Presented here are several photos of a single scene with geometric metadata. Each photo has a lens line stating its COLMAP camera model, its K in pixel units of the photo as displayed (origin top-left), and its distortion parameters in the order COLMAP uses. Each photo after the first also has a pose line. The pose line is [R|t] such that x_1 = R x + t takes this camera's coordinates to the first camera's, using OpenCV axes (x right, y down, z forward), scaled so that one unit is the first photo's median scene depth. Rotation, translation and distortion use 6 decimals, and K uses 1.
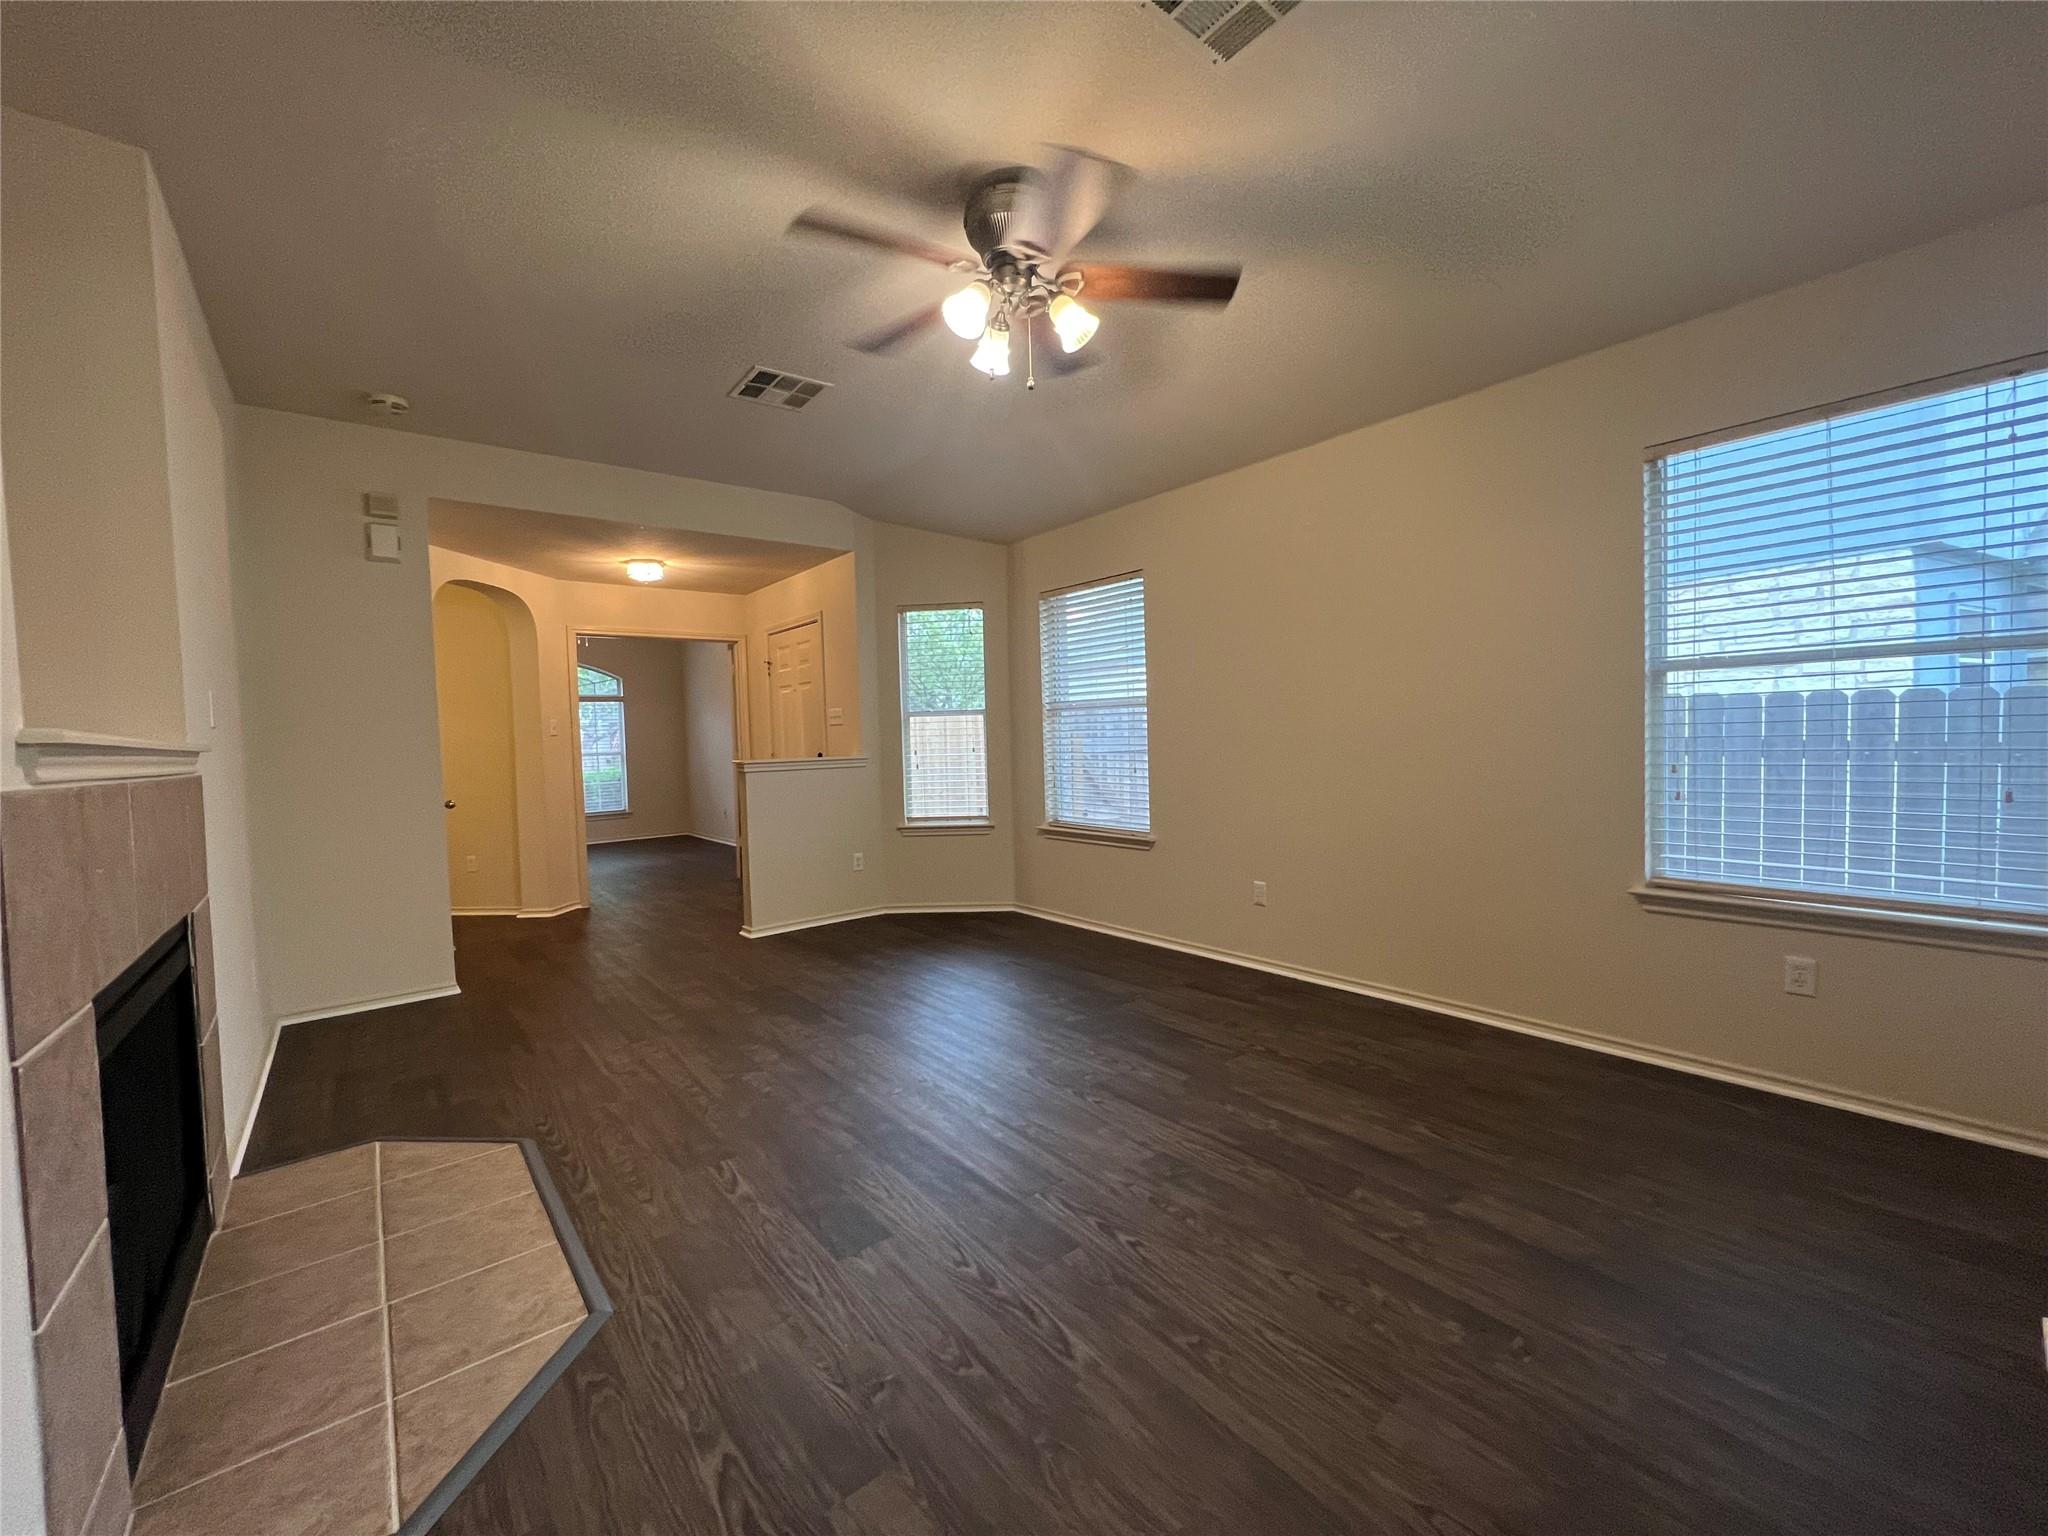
lens RADIAL K [[812.4, 0, 1025.0], [0, 812.4, 764.9], [0, 0, 1]] dist [-0.000195, 0.000378]
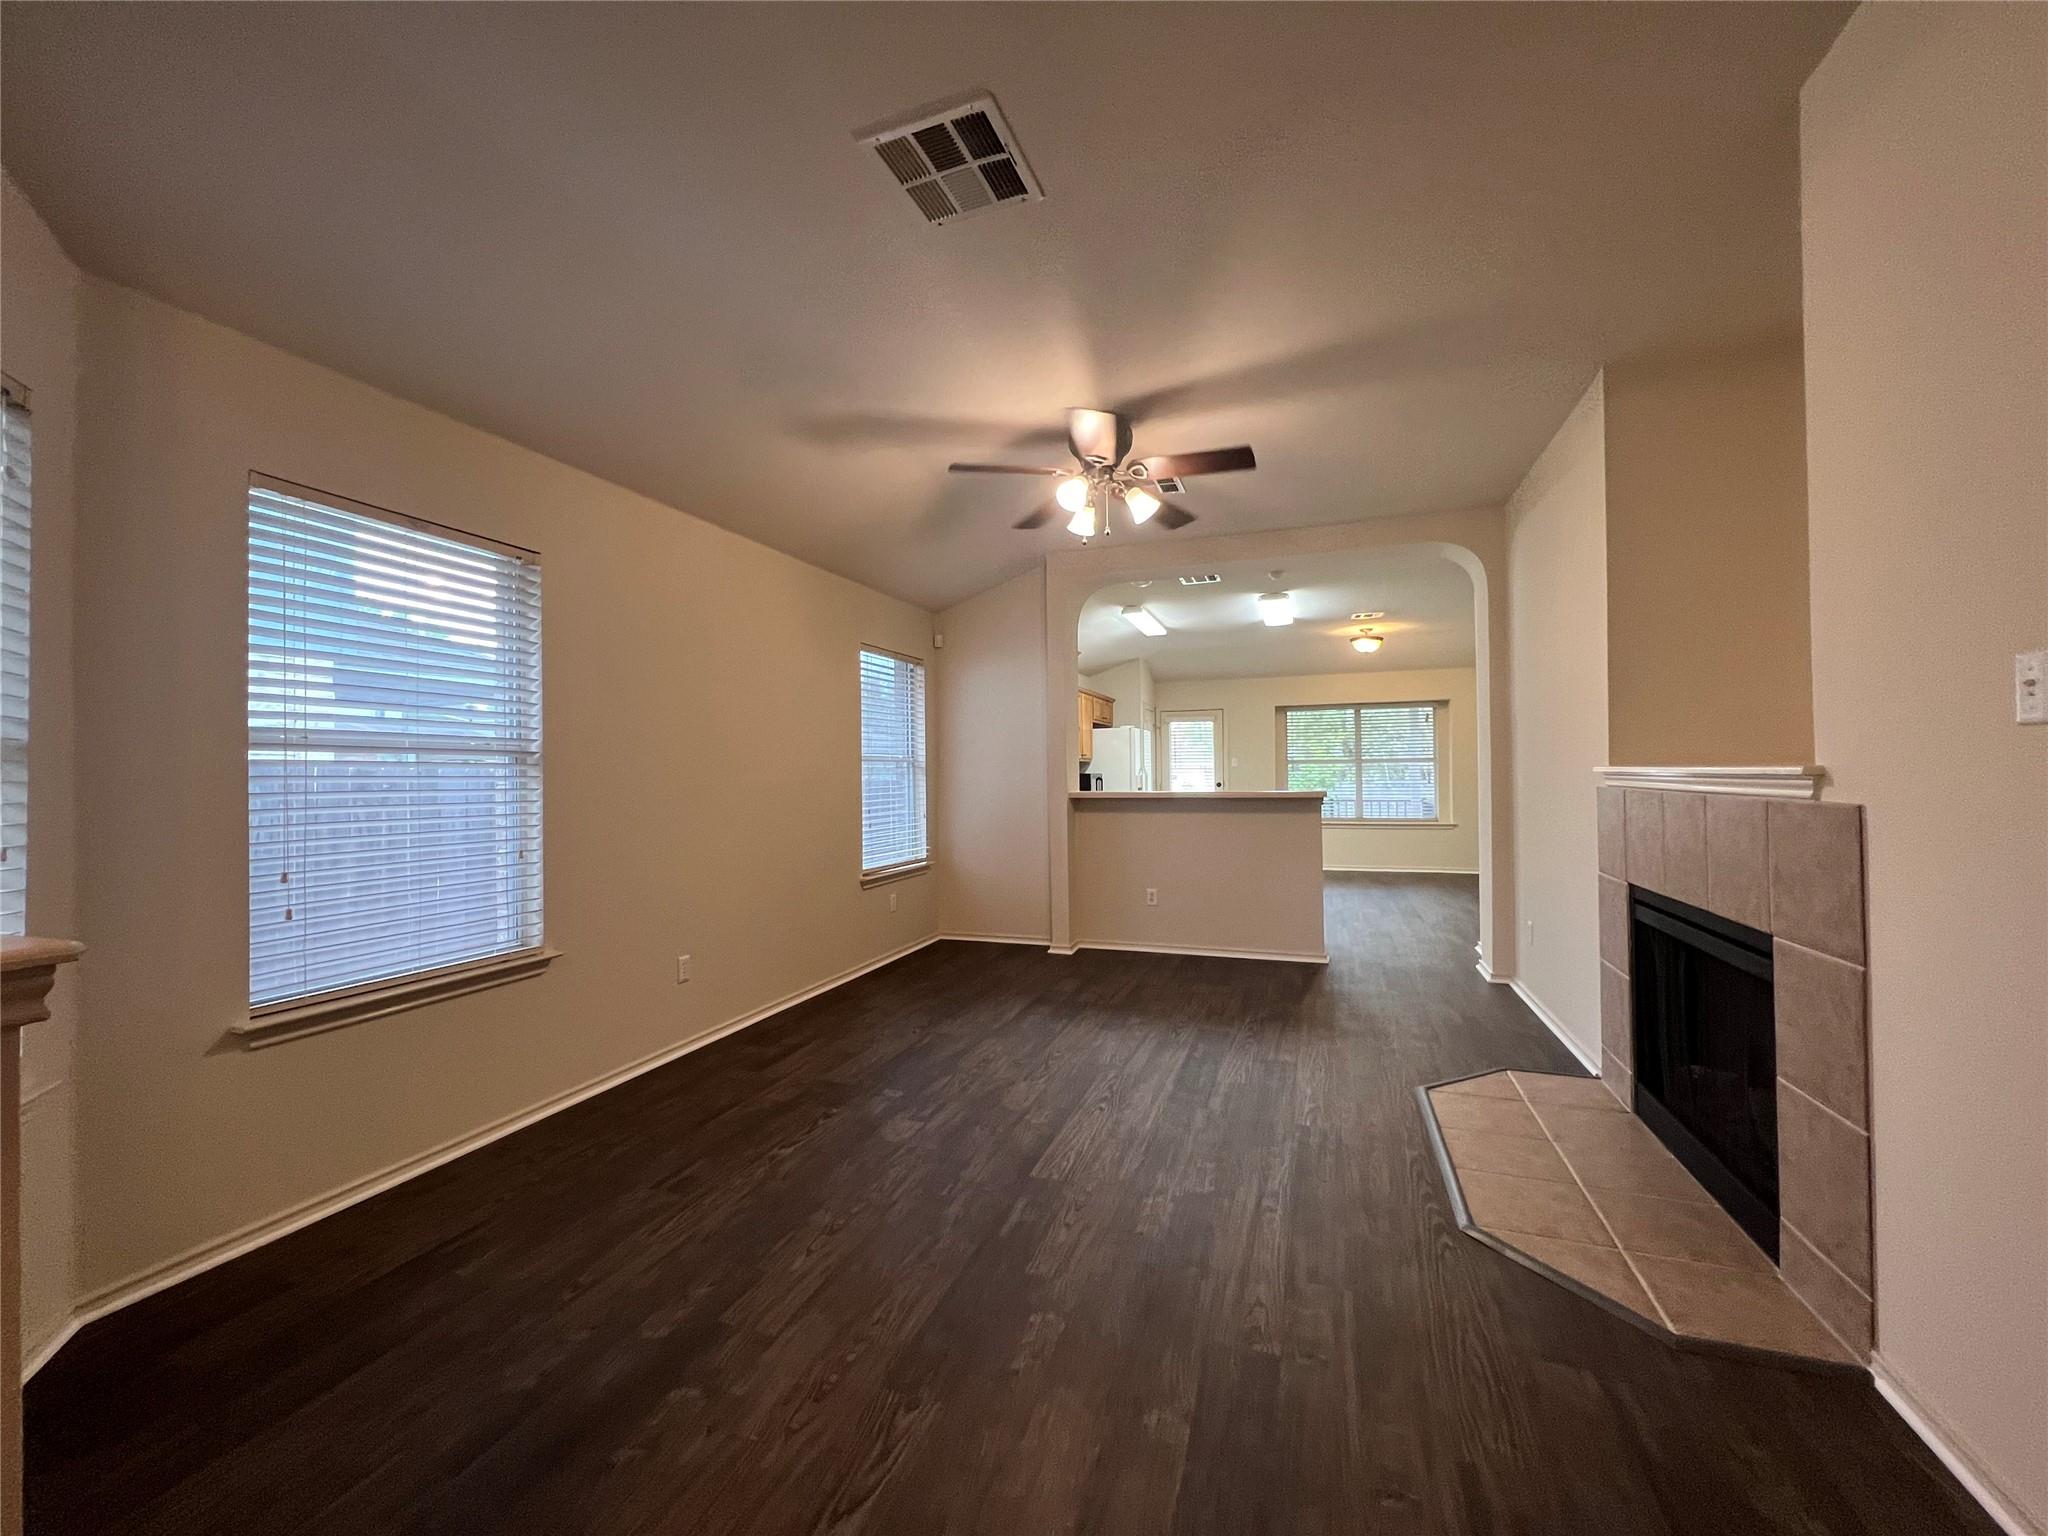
lens RADIAL K [[812.4, 0, 1026.1], [0, 812.4, 769.9], [0, 0, 1]] dist [-0.000195, 0.000378]
pose [[-0.516745, 0.044632, 0.854975, -1.012704], [0.060819, 0.998031, -0.015341, -0.040620], [-0.853977, 0.044071, -0.518442, 1.633389]]
